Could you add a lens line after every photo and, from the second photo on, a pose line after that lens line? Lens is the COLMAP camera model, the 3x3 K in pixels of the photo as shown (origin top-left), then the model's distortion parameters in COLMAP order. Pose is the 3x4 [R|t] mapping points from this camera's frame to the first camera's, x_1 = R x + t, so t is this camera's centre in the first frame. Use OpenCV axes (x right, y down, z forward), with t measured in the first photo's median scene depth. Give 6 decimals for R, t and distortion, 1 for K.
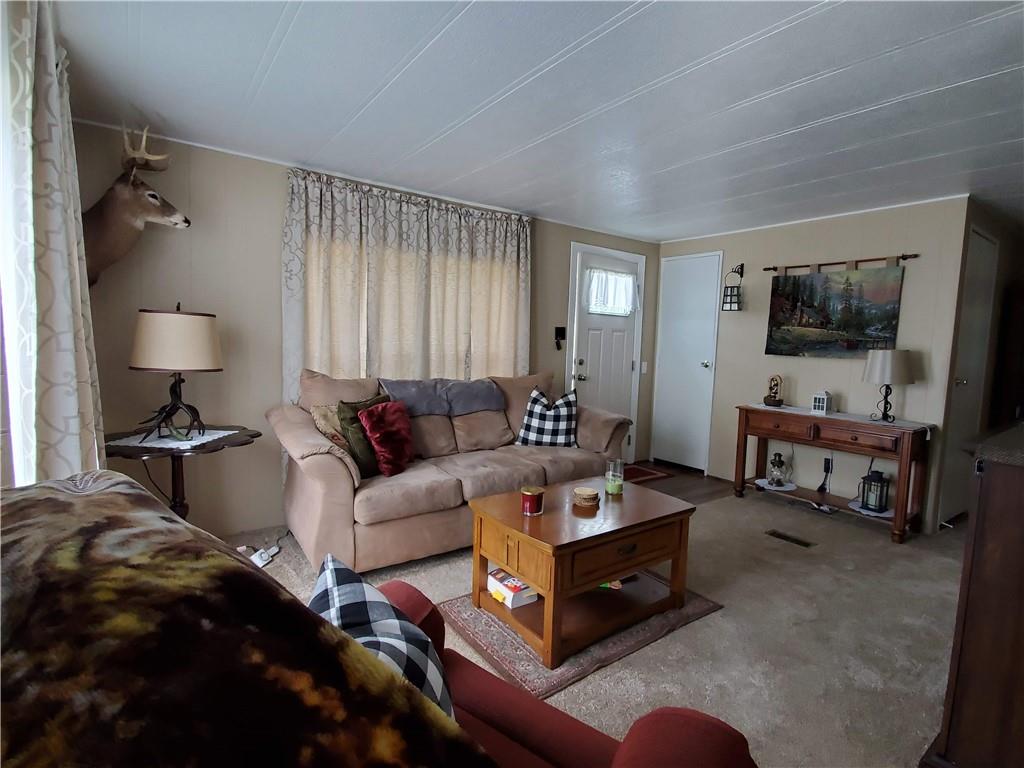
lens RADIAL K [[507.4, 0, 512.9], [0, 507.4, 384.8], [0, 0, 1]] dist [-0.004980, -0.000494]
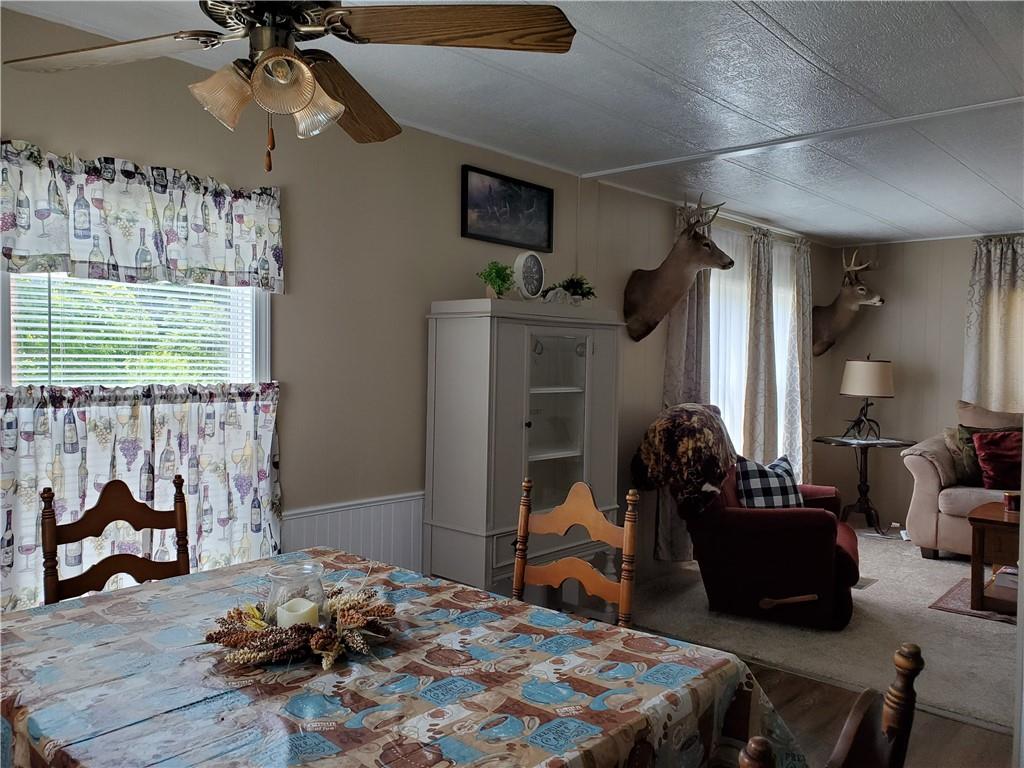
lens RADIAL K [[804.2, 0, 511.7], [0, 804.2, 385.9], [0, 0, 1]] dist [0.011508, 0.000315]
pose [[0.214128, 0.002137, -0.976803, 1.492715], [-0.093363, 0.995464, -0.018288, 0.082429], [0.972334, 0.095113, 0.213356, -0.580631]]
